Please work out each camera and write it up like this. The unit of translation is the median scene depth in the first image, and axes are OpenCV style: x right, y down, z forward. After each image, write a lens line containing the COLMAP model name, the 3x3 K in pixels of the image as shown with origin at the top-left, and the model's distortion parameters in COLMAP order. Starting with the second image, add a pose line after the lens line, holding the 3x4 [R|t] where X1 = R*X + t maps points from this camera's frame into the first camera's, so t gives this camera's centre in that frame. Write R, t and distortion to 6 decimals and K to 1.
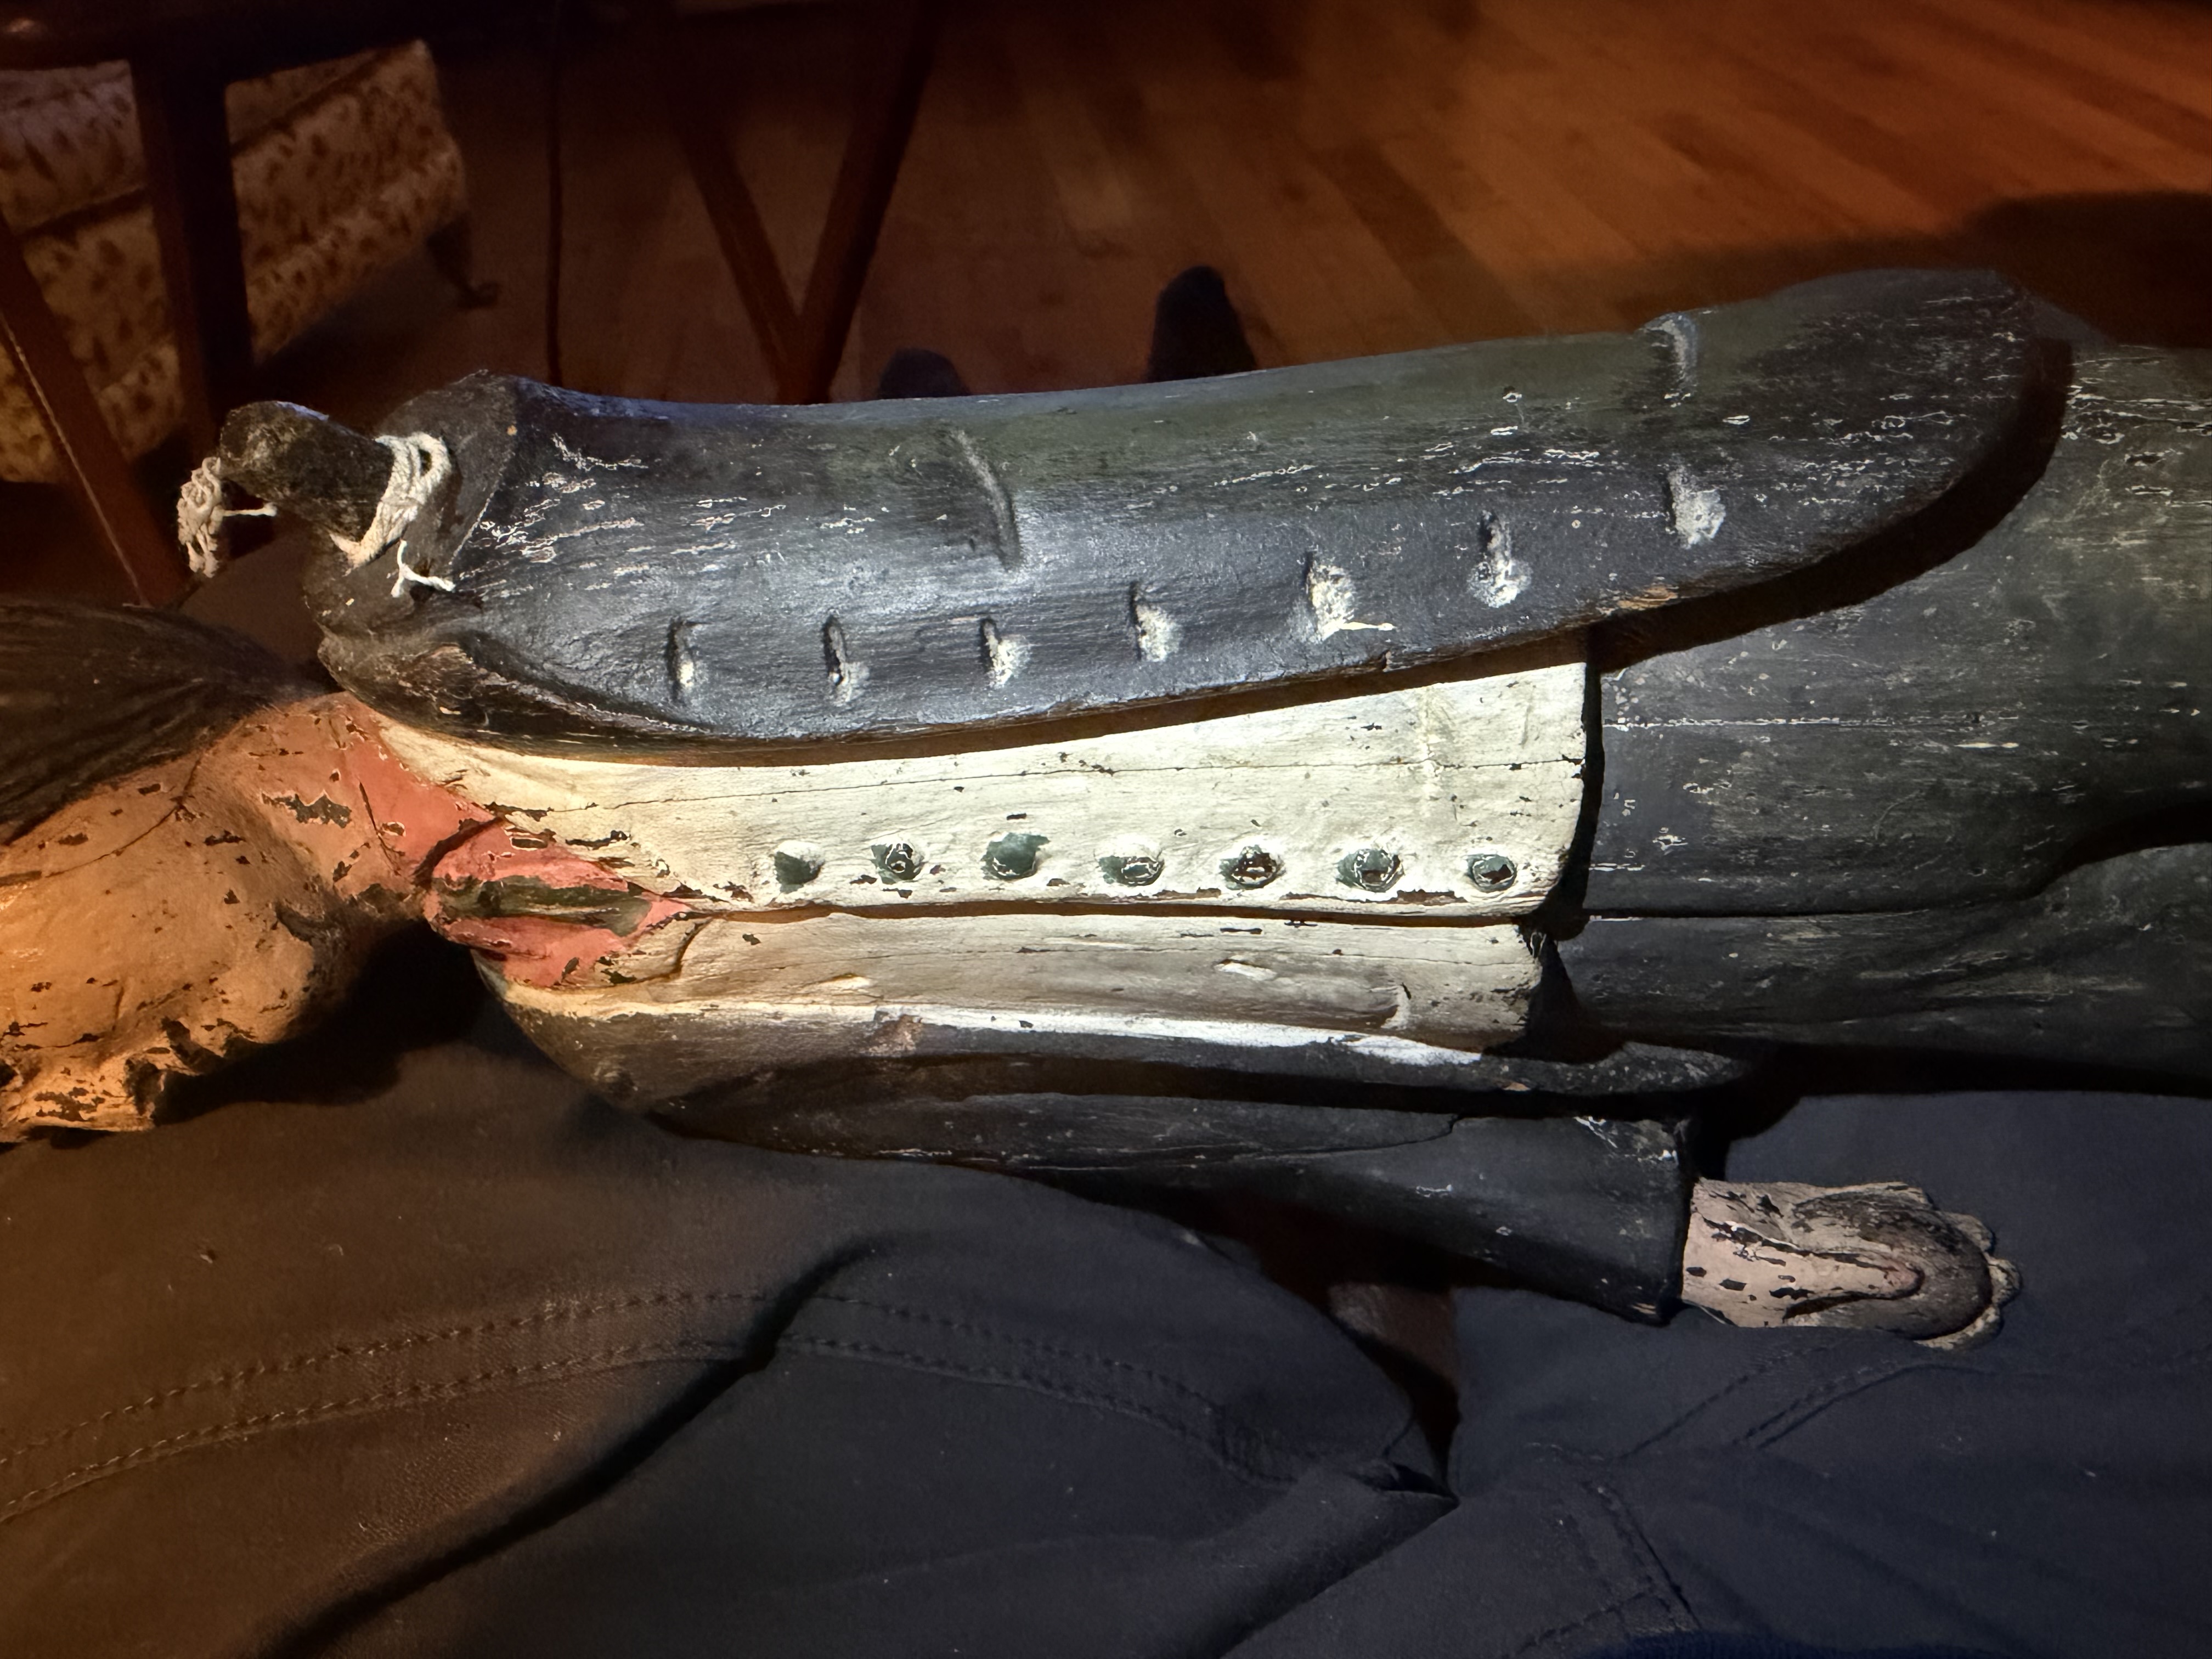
lens RADIAL K [[1560.4, 0, 1104.7], [0, 1560.4, 827.8], [0, 0, 1]] dist [0.002546, 0.003452]
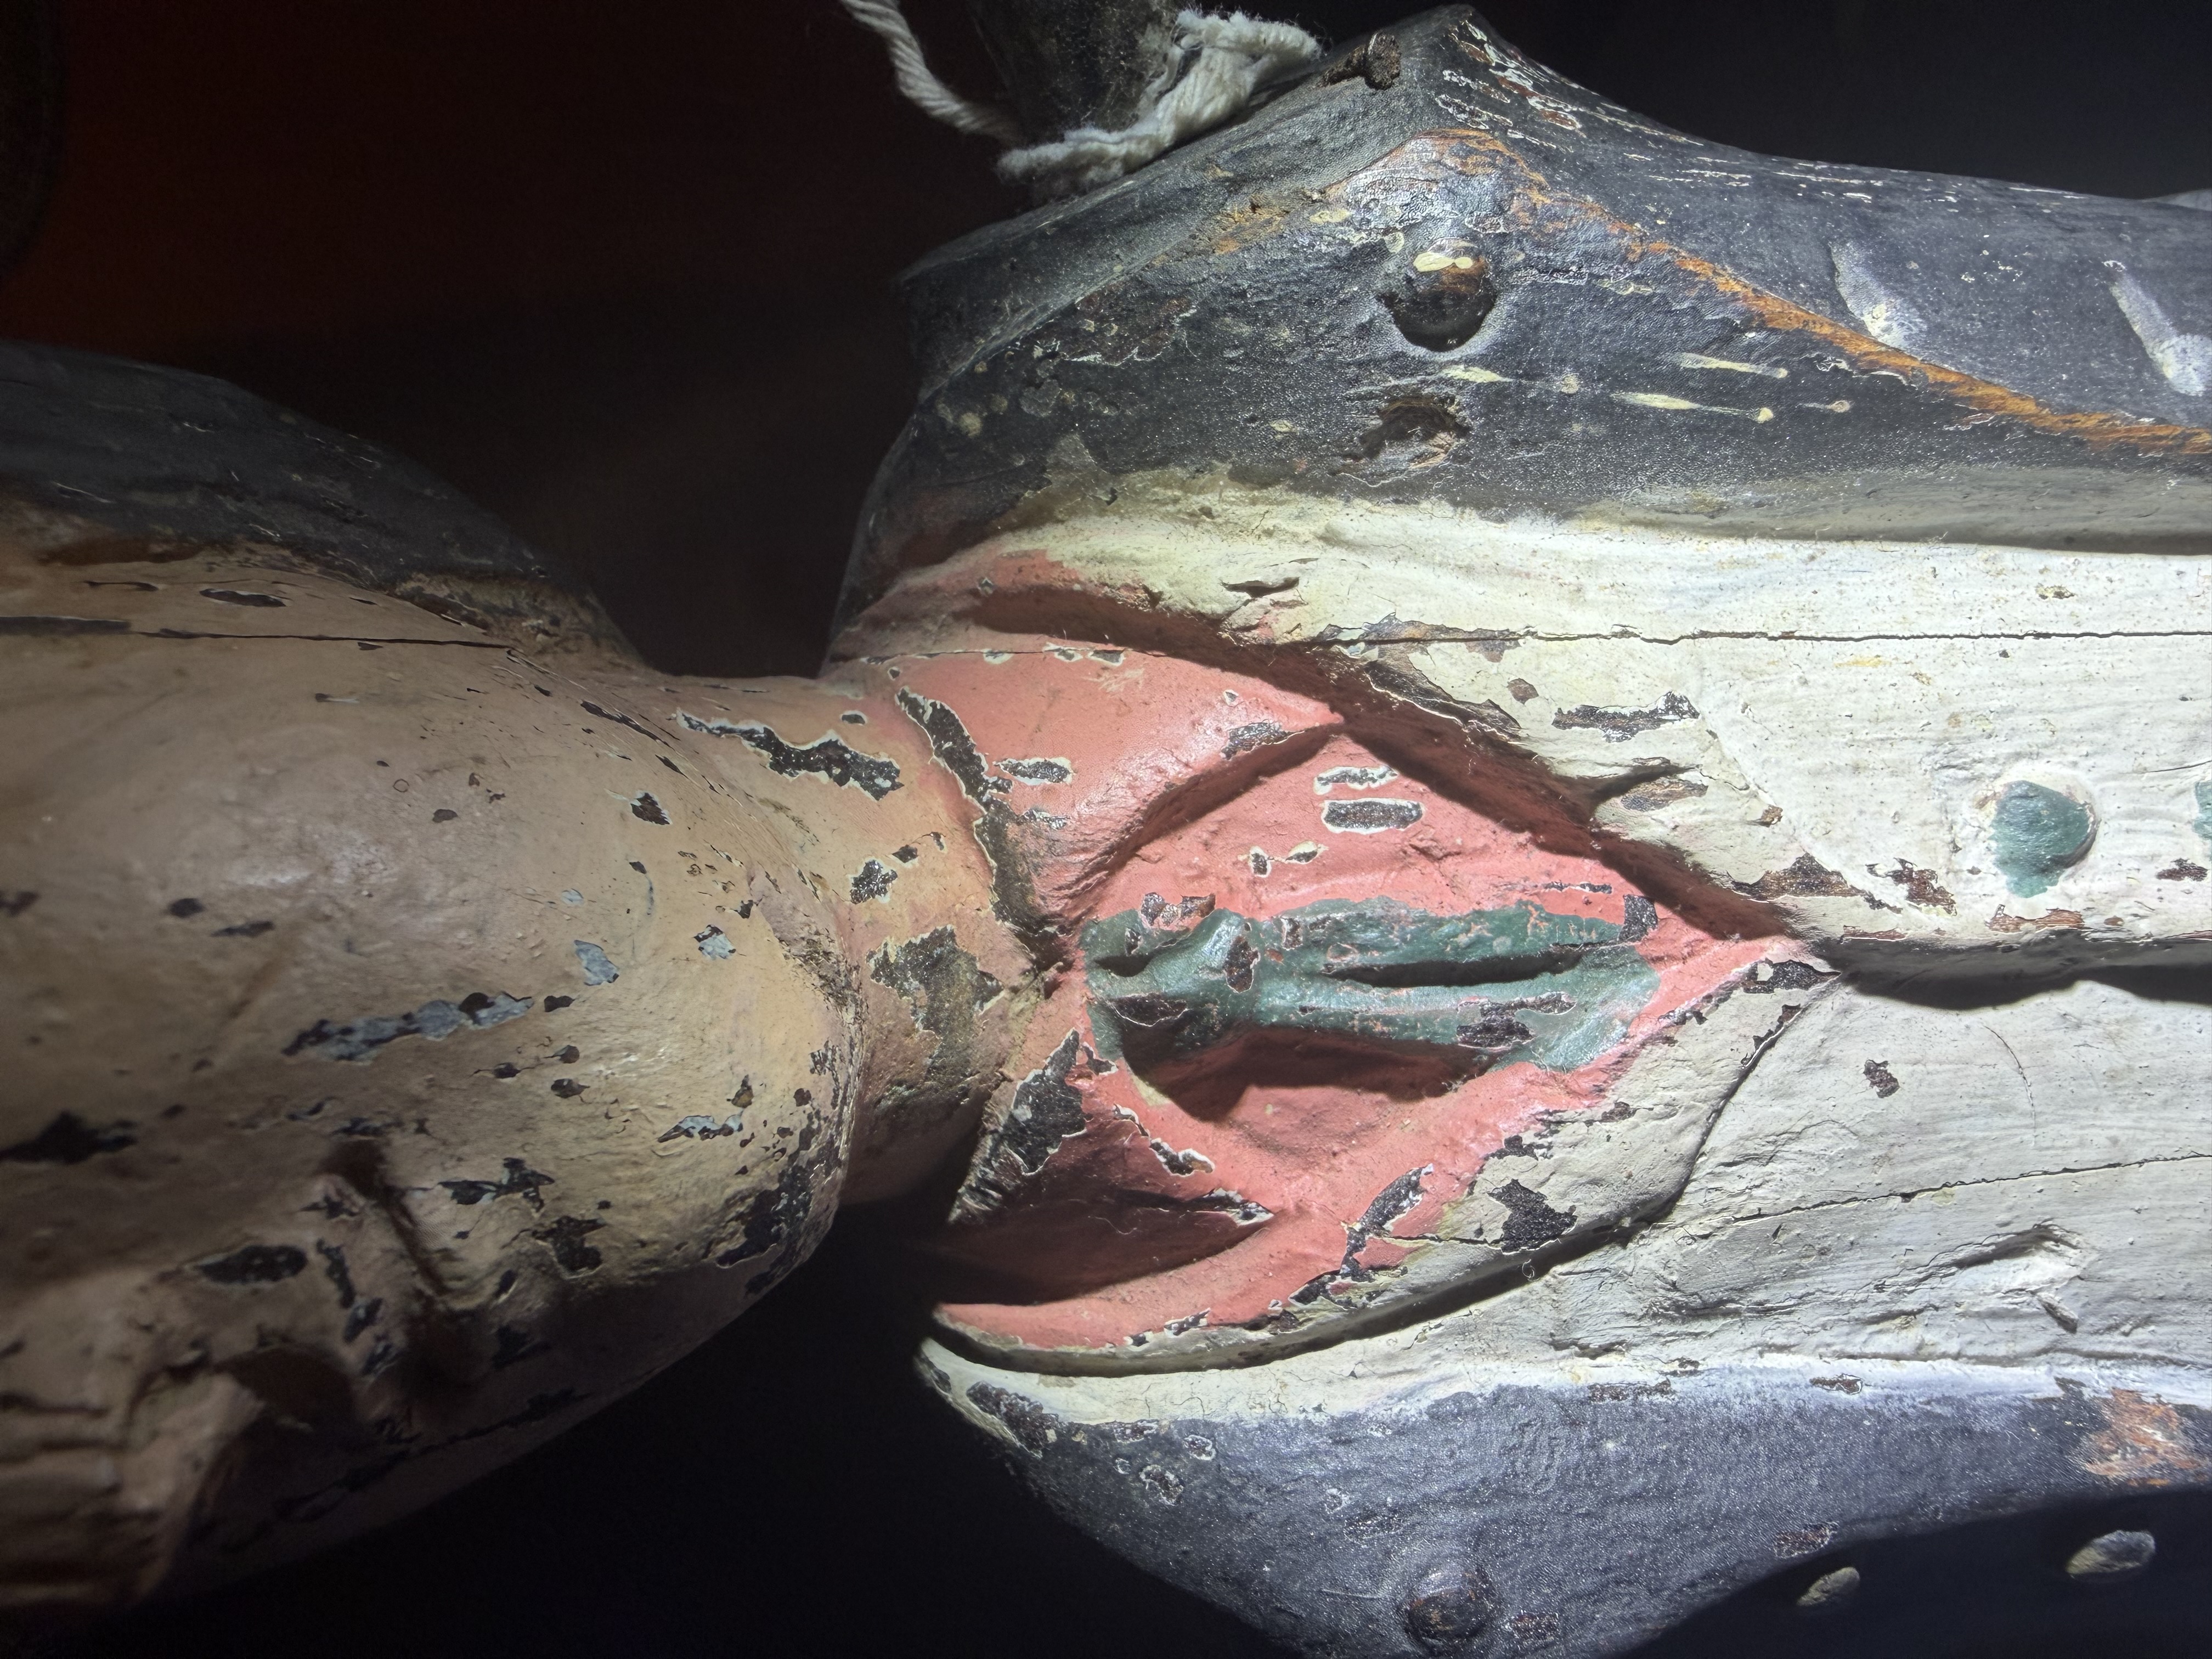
lens RADIAL K [[1560.4, 0, 1133.6], [0, 1560.4, 882.7], [0, 0, 1]] dist [0.002546, 0.003452]
pose [[0.980918, 0.056561, 0.186012, -0.509104], [0.074631, 0.773909, -0.628885, 0.280239], [-0.179527, 0.630767, 0.754920, 0.716559]]
